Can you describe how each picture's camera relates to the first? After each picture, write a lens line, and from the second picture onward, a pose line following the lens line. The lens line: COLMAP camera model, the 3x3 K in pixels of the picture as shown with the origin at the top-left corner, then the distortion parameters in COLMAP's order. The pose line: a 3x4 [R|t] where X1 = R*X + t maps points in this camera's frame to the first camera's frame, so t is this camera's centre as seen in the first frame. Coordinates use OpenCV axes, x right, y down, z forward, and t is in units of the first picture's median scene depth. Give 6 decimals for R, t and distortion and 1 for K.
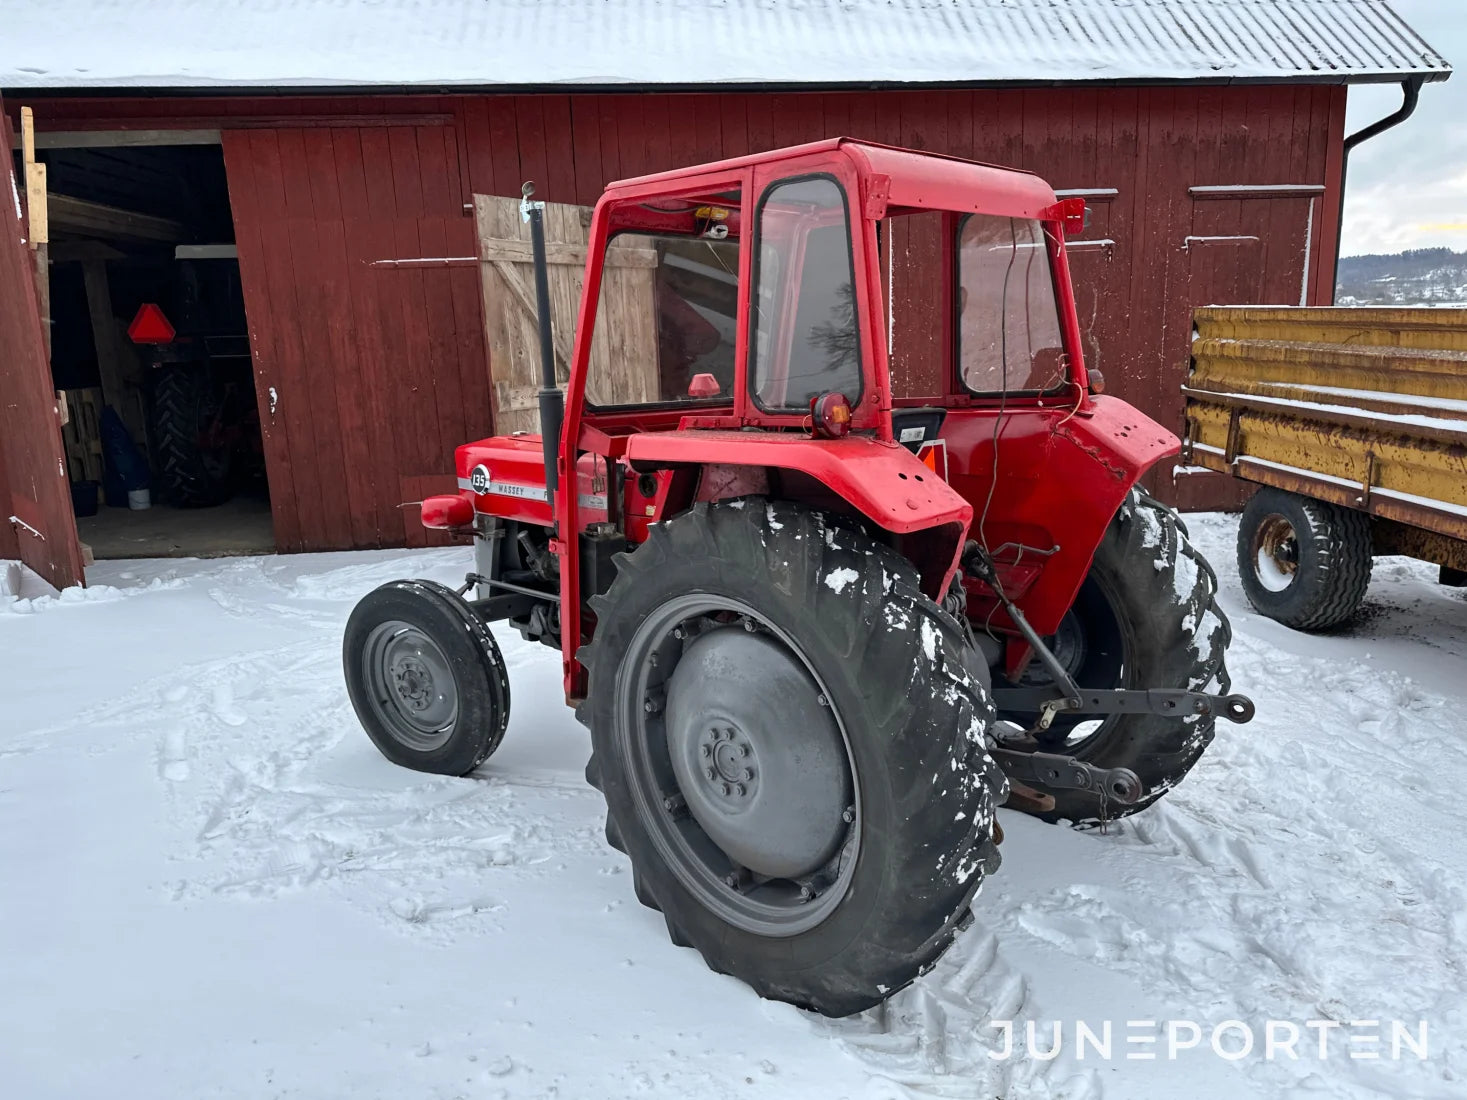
lens RADIAL K [[1030.7, 0, 742.8], [0, 1030.7, 565.2], [0, 0, 1]] dist [0.049287, -0.056540]
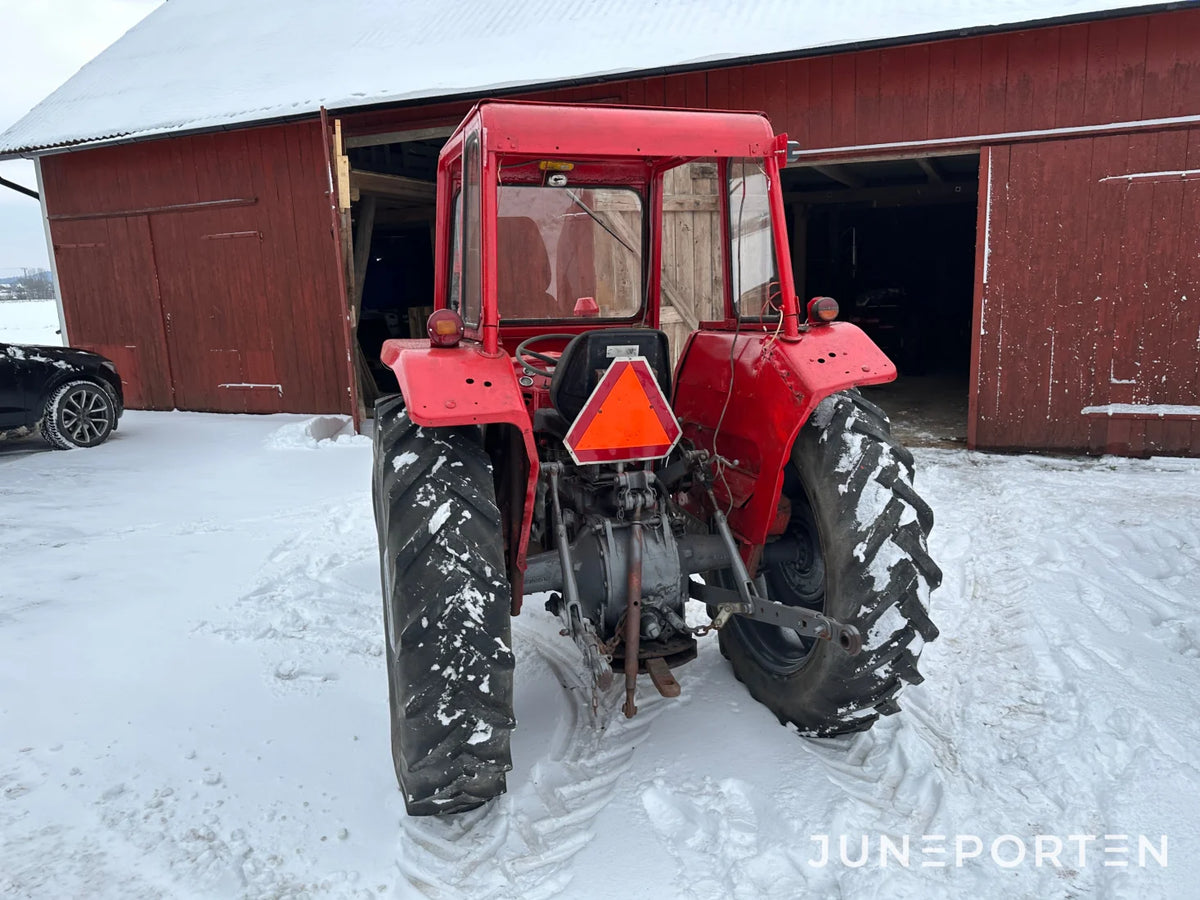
lens RADIAL K [[843.1, 0, 603.5], [0, 843.1, 460.4], [0, 0, 1]] dist [0.049287, -0.056540]
pose [[0.883728, 0.101177, -0.456932, 0.385349], [-0.100099, 0.994621, 0.026641, -0.018759], [0.457170, 0.022195, 0.889102, 0.105155]]
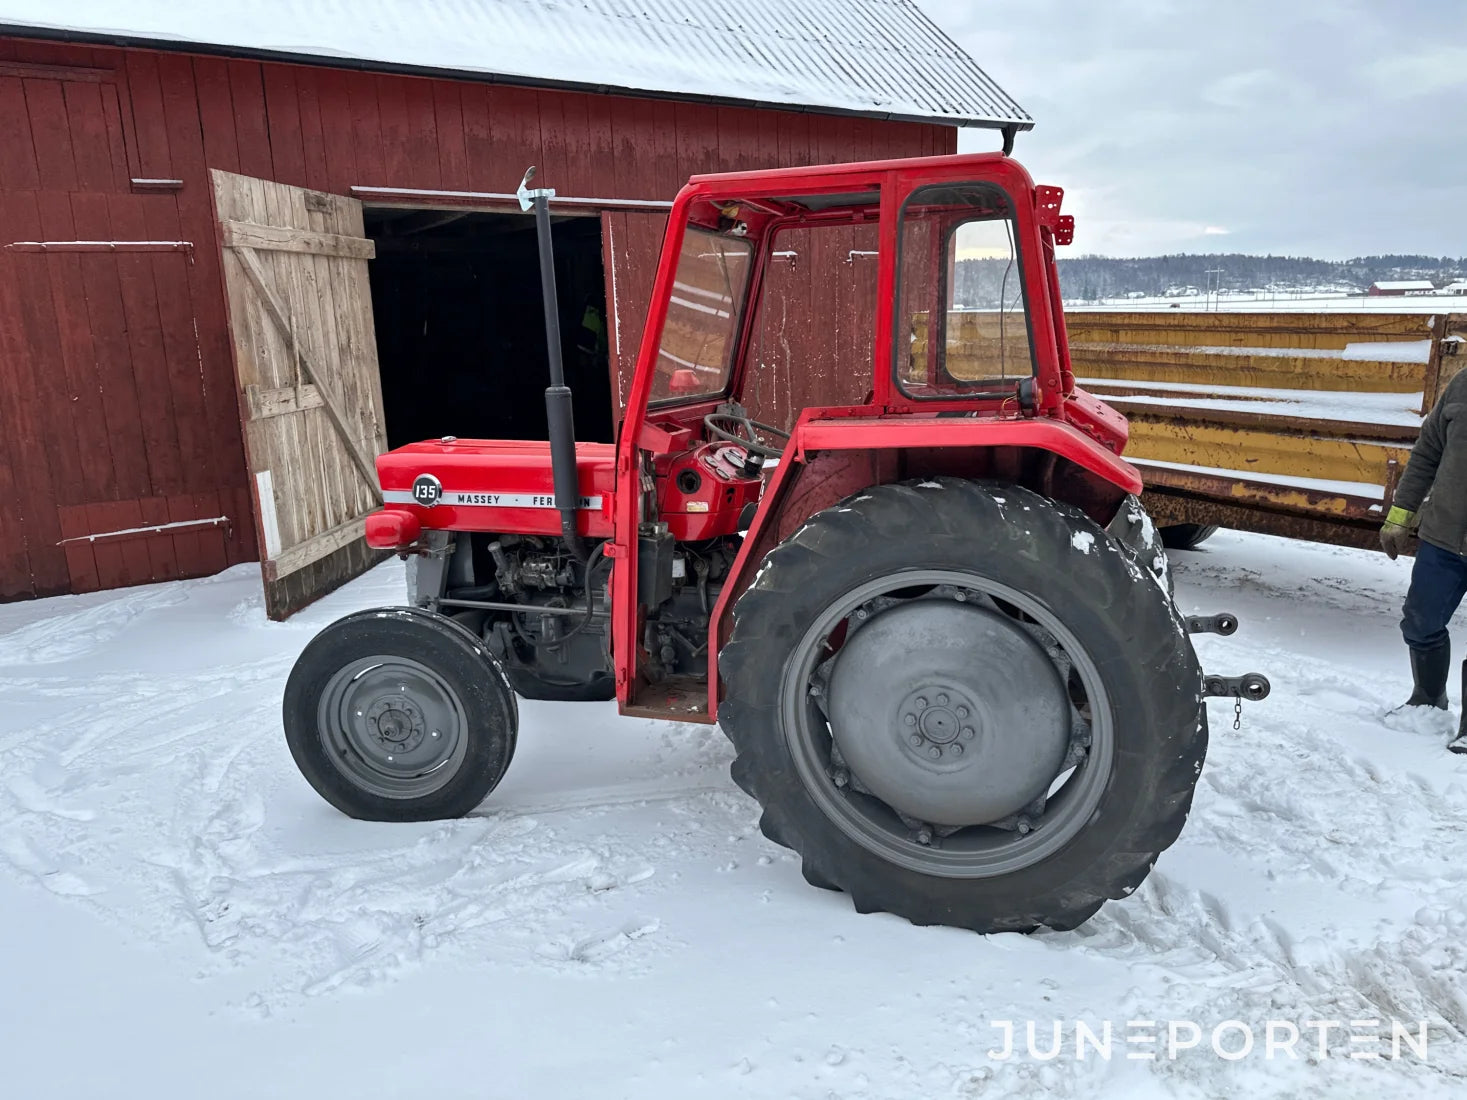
lens RADIAL K [[1030.7, 0, 730.3], [0, 1030.7, 562.9], [0, 0, 1]] dist [0.049287, -0.056540]
pose [[0.899290, -0.091938, 0.427581, -0.375254], [0.093906, 0.995444, 0.016537, -0.009161], [-0.427153, 0.025281, 0.903826, 0.066299]]
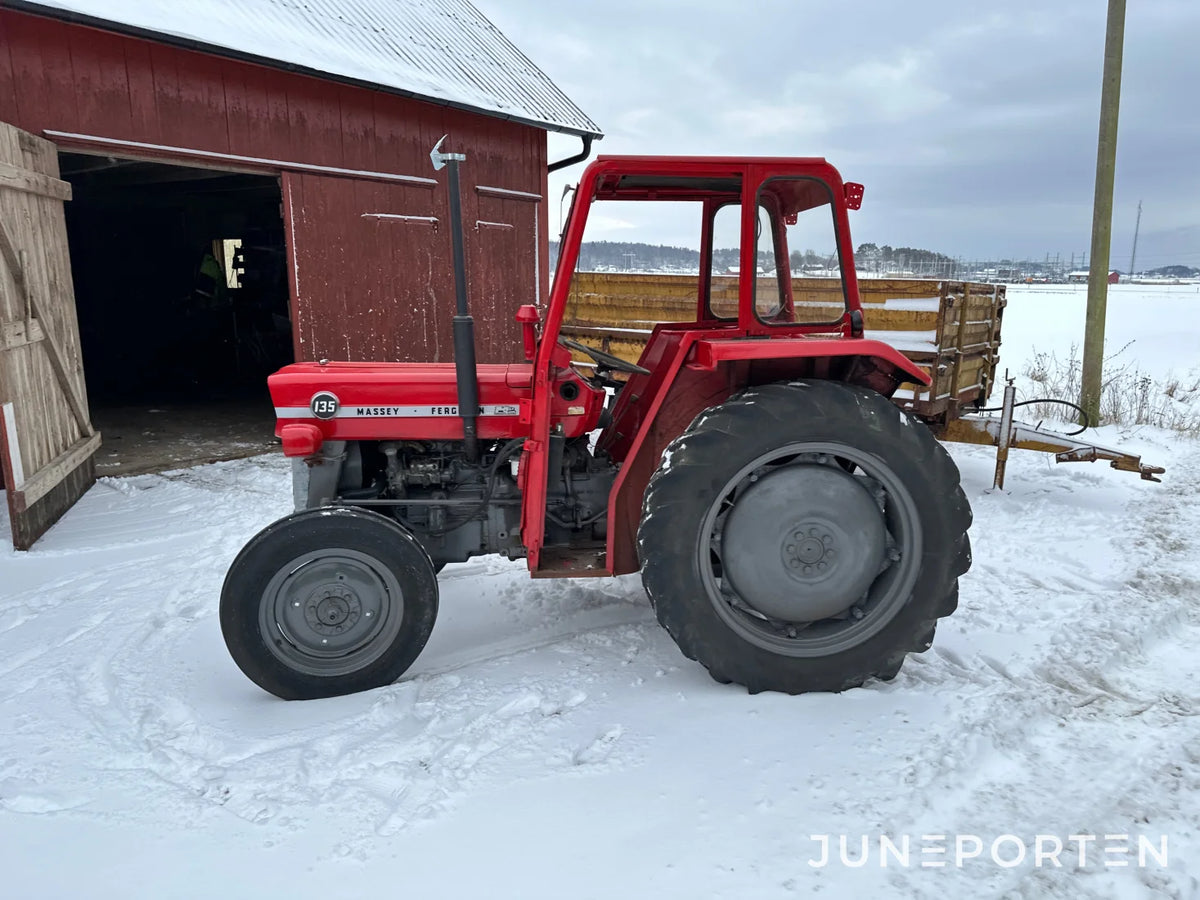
lens RADIAL K [[843.1, 0, 614.0], [0, 843.1, 465.3], [0, 0, 1]] dist [0.049287, -0.056540]
pose [[0.648882, -0.127836, 0.750074, -0.651630], [0.141211, 0.988893, 0.046379, -0.020997], [-0.747671, 0.075824, 0.659726, 0.213968]]
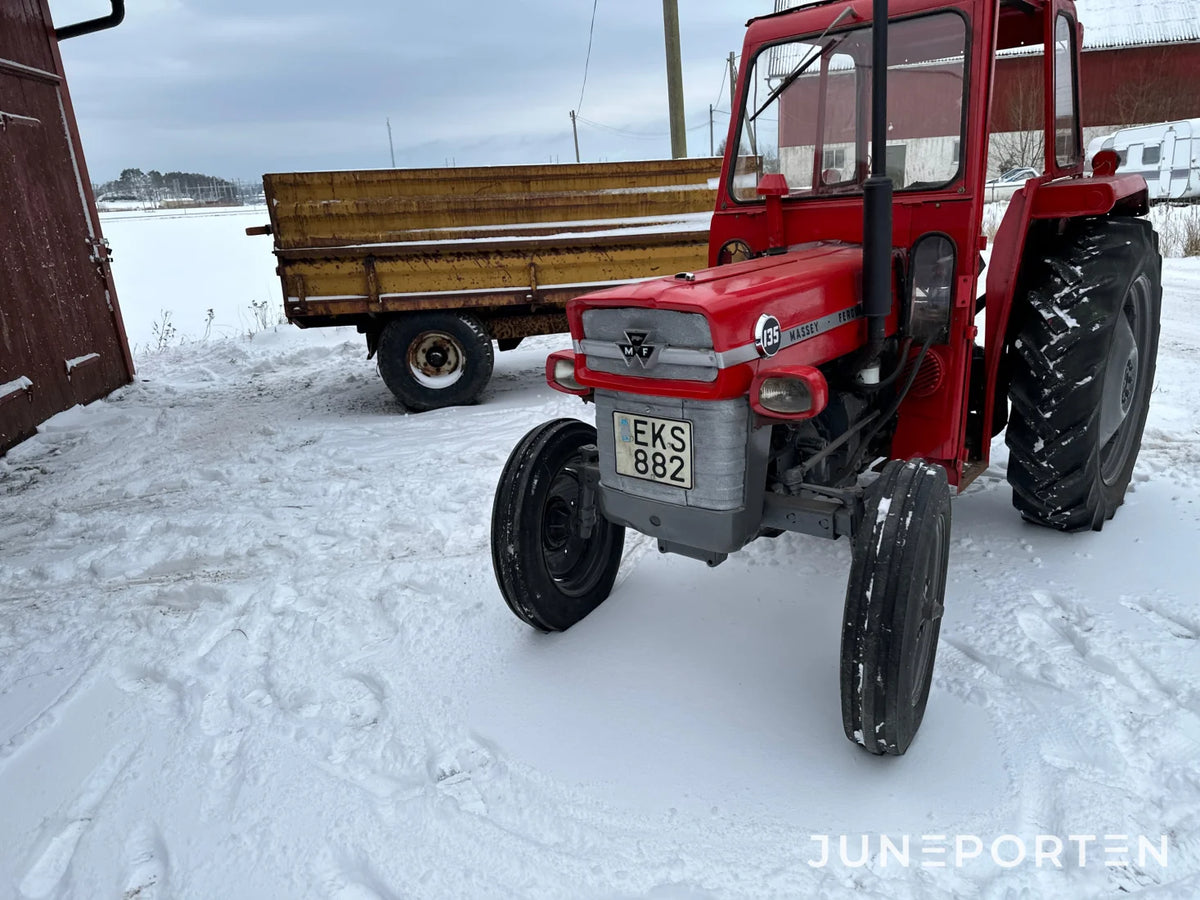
lens RADIAL K [[829.7, 0, 610.3], [0, 829.7, 488.2], [0, 0, 1]] dist [0.019945, -0.041638]
pose [[-0.095570, -0.307310, 0.946798, -0.718819], [0.277438, 0.905238, 0.321826, -0.182430], [-0.955978, 0.293435, -0.001254, 1.057509]]
